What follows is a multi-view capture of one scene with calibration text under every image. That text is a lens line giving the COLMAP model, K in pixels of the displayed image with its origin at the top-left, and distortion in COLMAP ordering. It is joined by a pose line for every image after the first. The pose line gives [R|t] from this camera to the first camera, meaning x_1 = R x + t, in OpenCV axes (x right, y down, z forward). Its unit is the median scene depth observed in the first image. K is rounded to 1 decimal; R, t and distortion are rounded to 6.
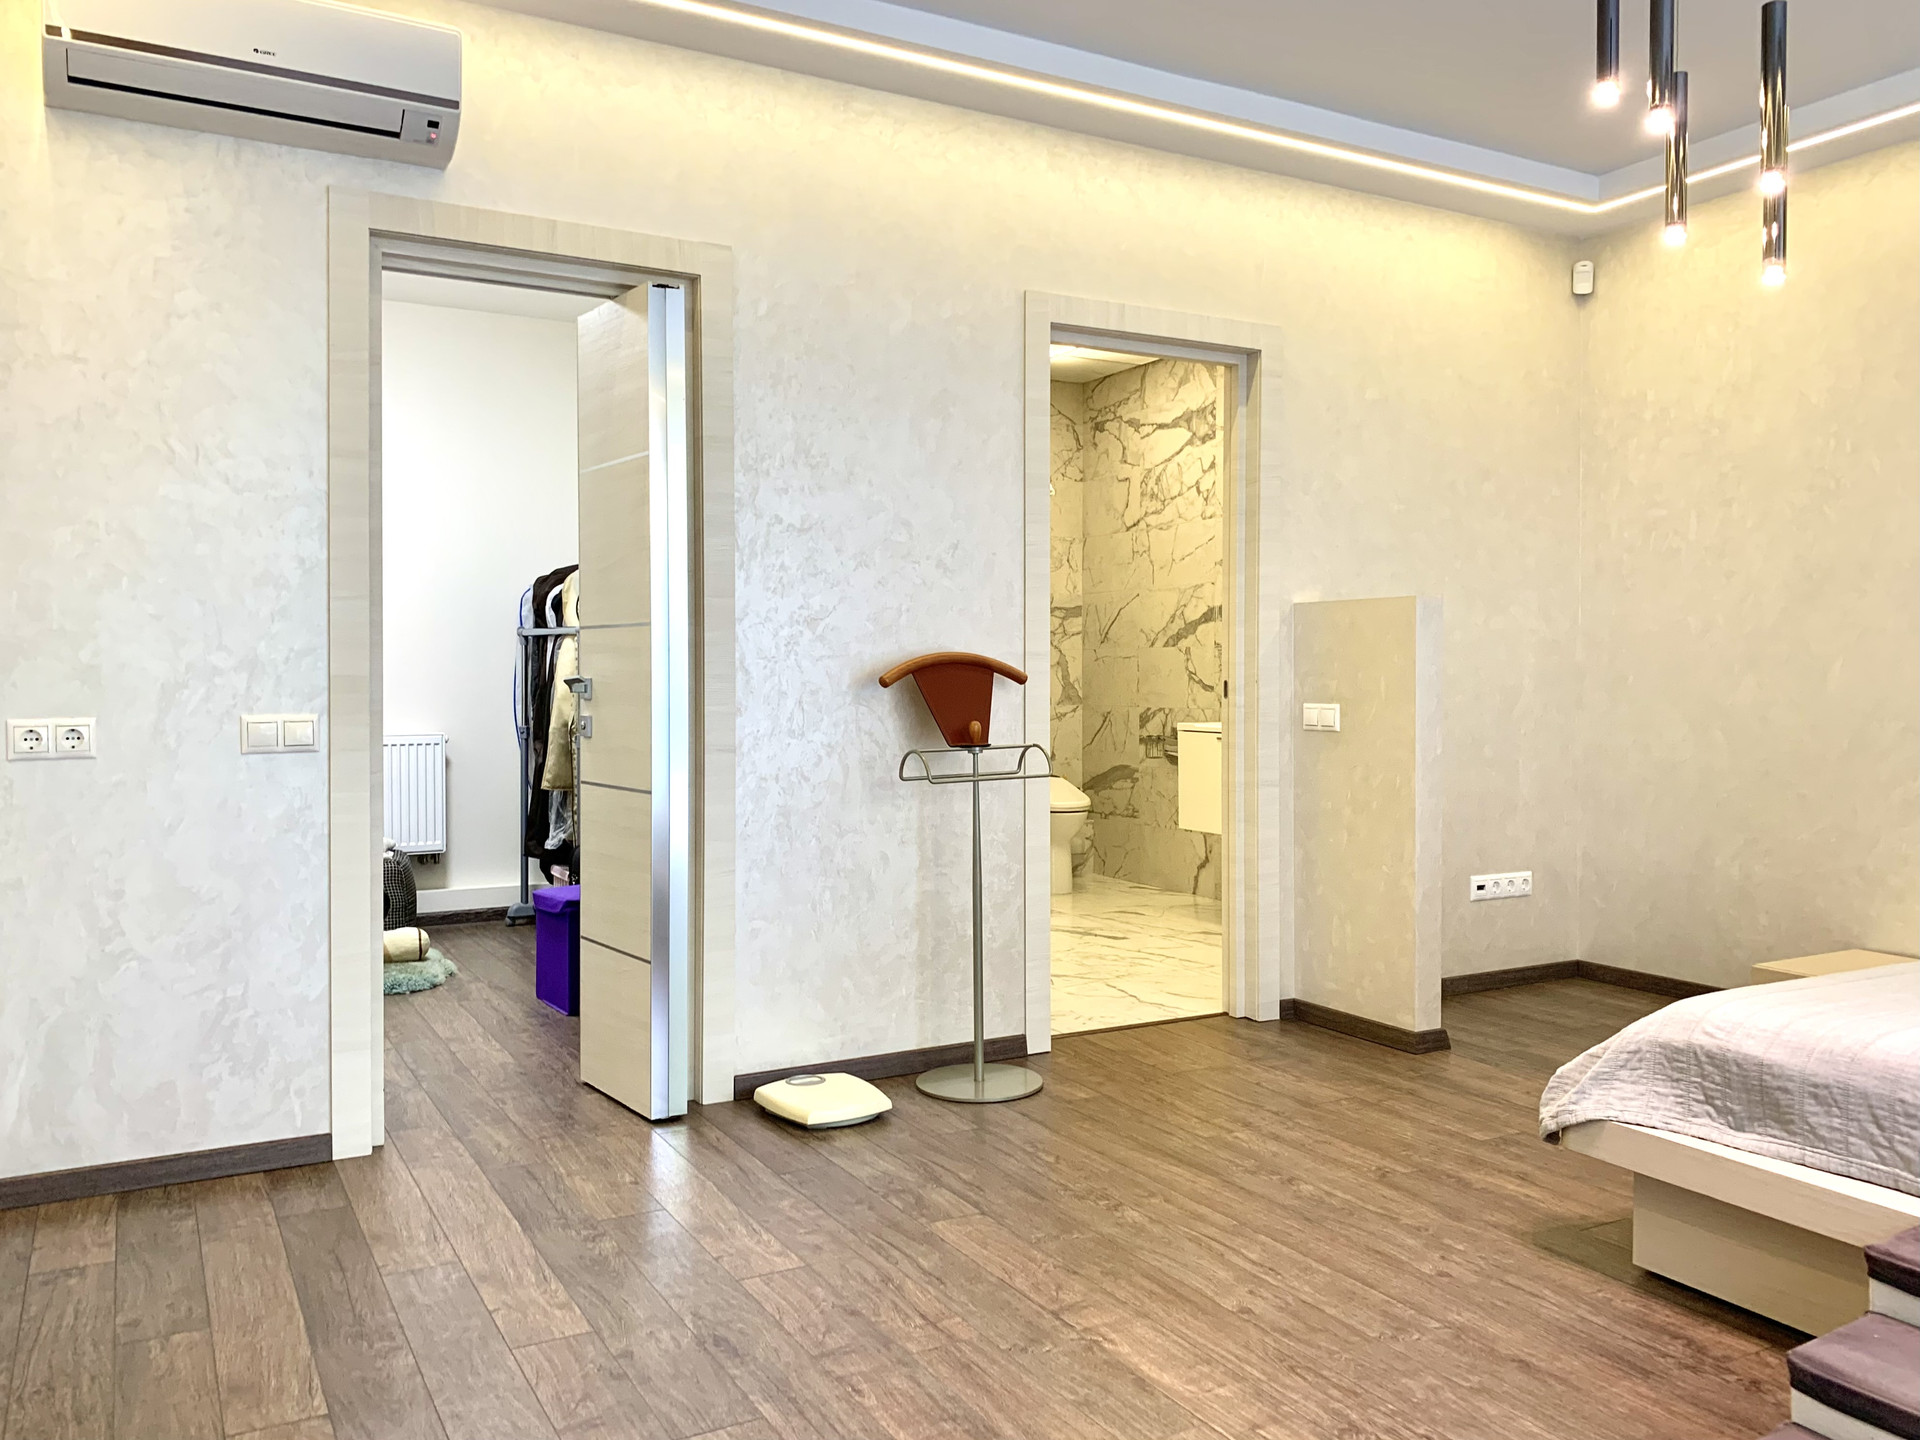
lens RADIAL K [[1481.9, 0, 975.4], [0, 1481.9, 702.0], [0, 0, 1]] dist [0.062527, -0.079086]
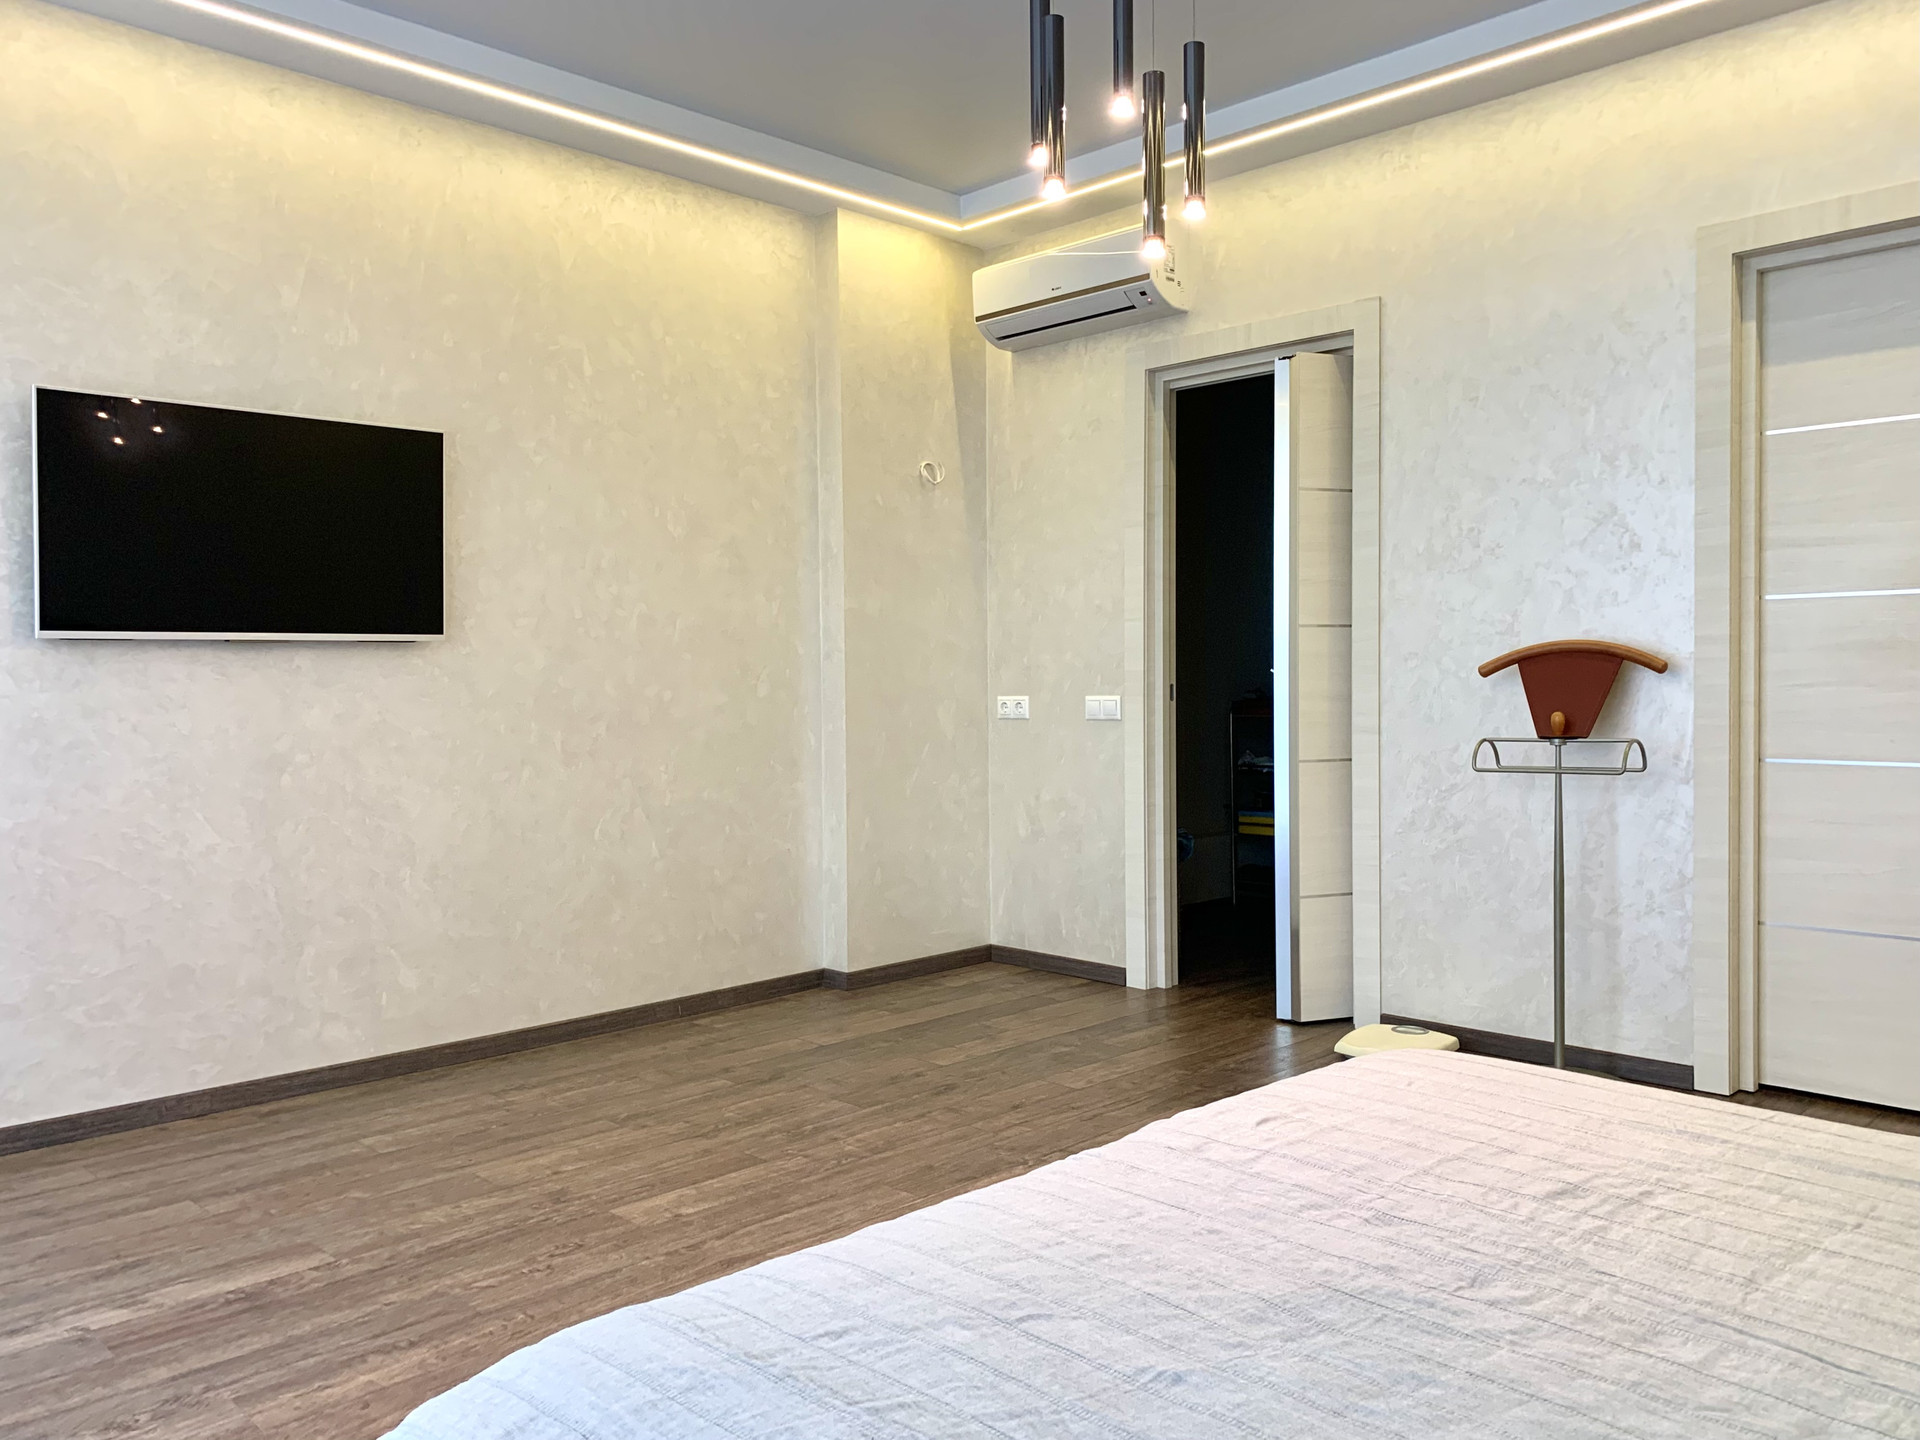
lens RADIAL K [[1481.9, 0, 956.4], [0, 1481.9, 713.8], [0, 0, 1]] dist [0.062527, -0.079086]
pose [[0.262334, 0.022075, -0.964725, 0.854954], [-0.007123, 0.999755, 0.020939, -0.003668], [0.964951, 0.001379, 0.262427, 0.371036]]
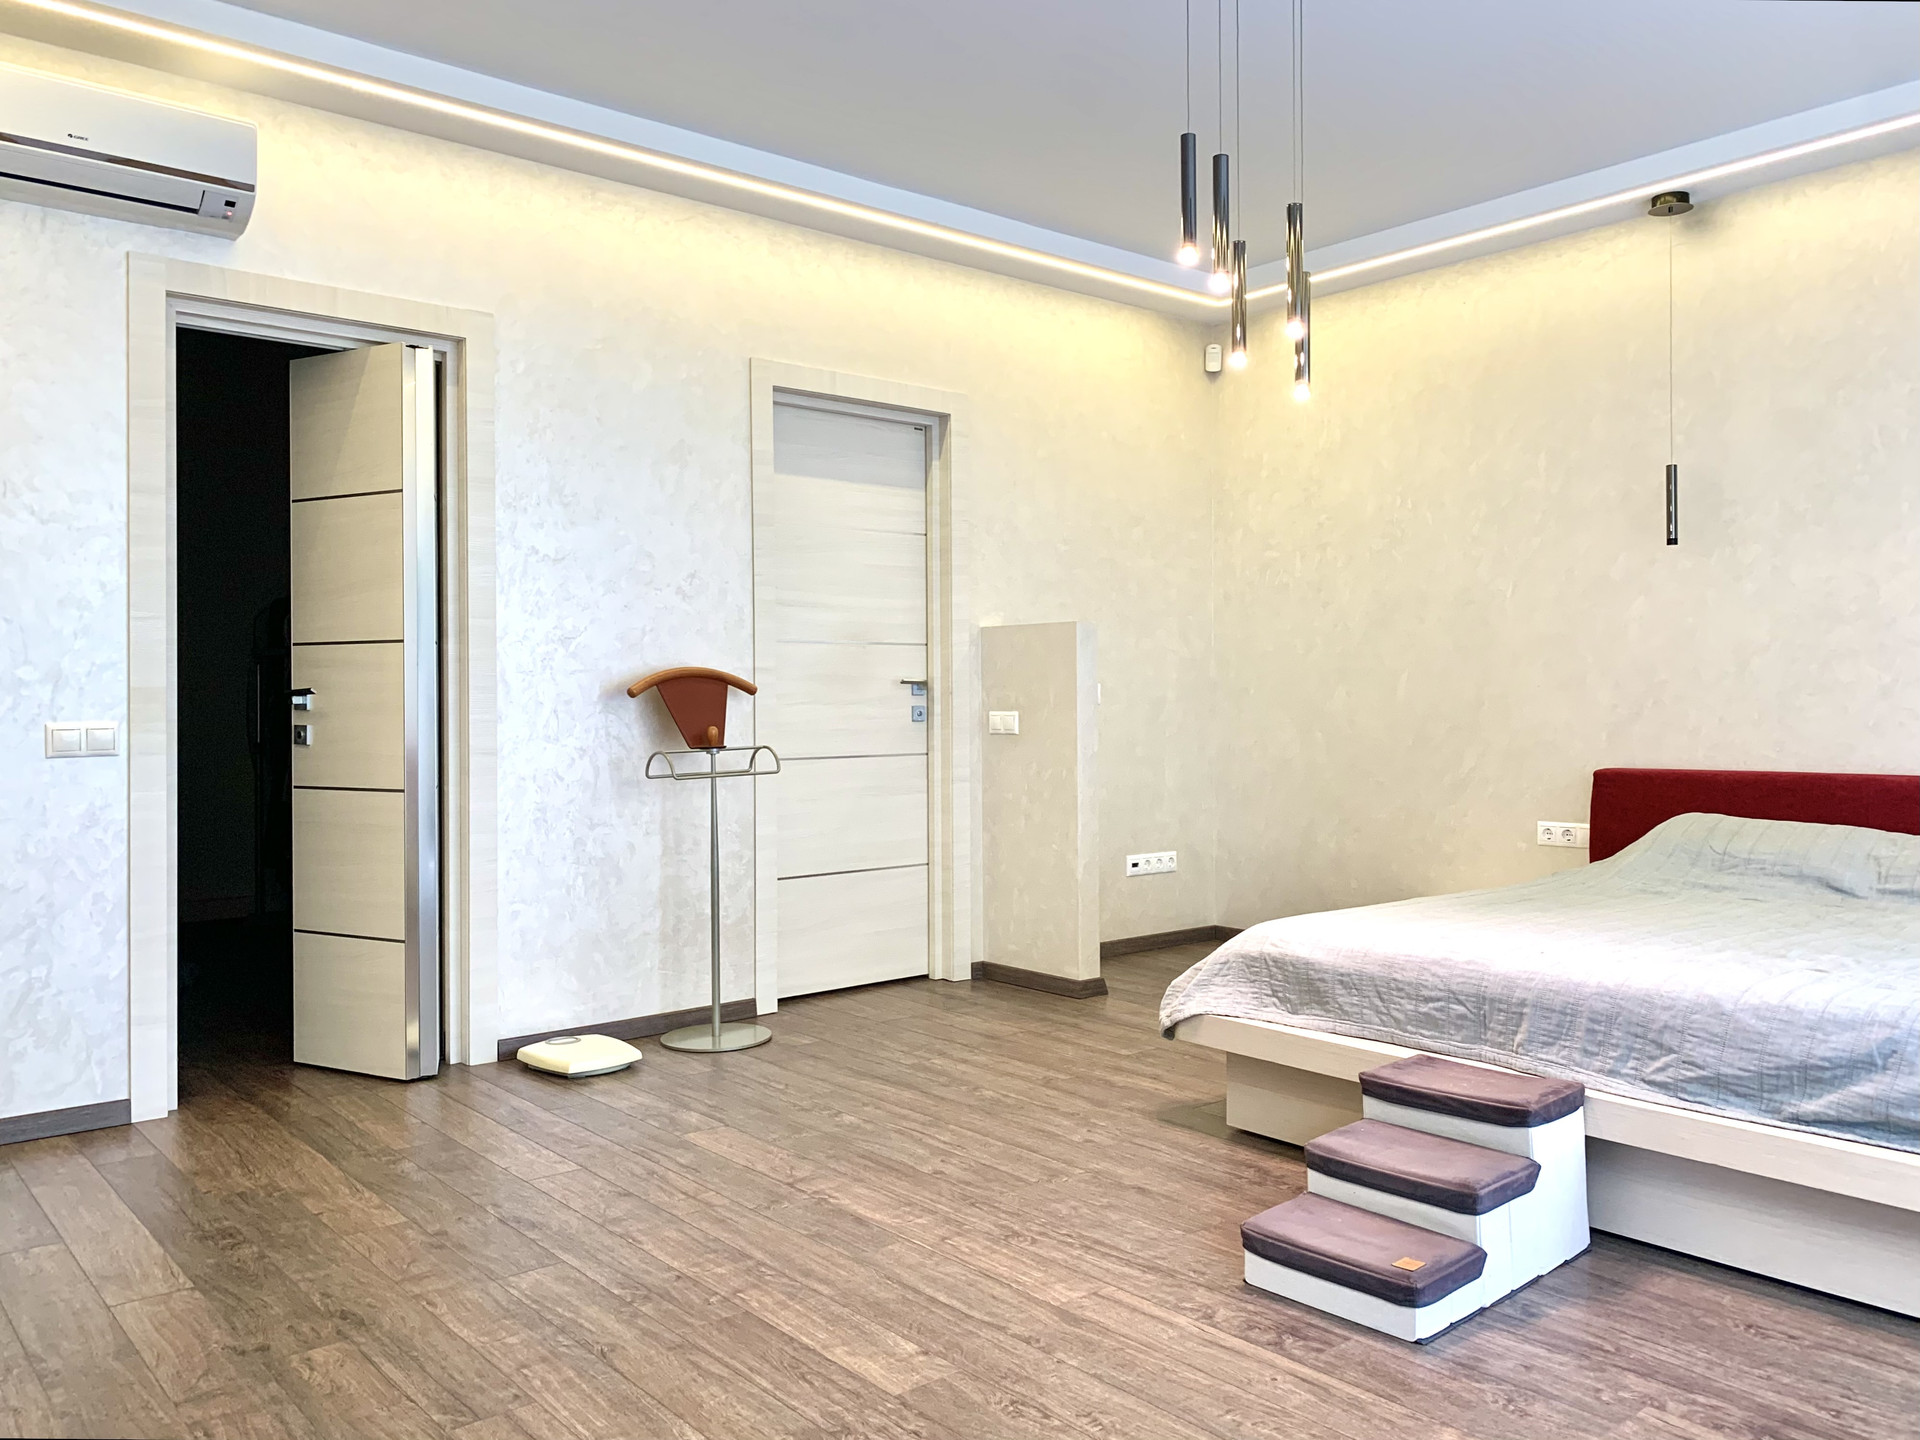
lens RADIAL K [[1481.9, 0, 951.1], [0, 1481.9, 700.5], [0, 0, 1]] dist [0.062527, -0.079086]
pose [[0.983649, -0.005681, 0.180006, -0.025003], [0.008969, 0.999807, -0.017458, 0.014828], [-0.179873, 0.018787, 0.983511, -0.181392]]
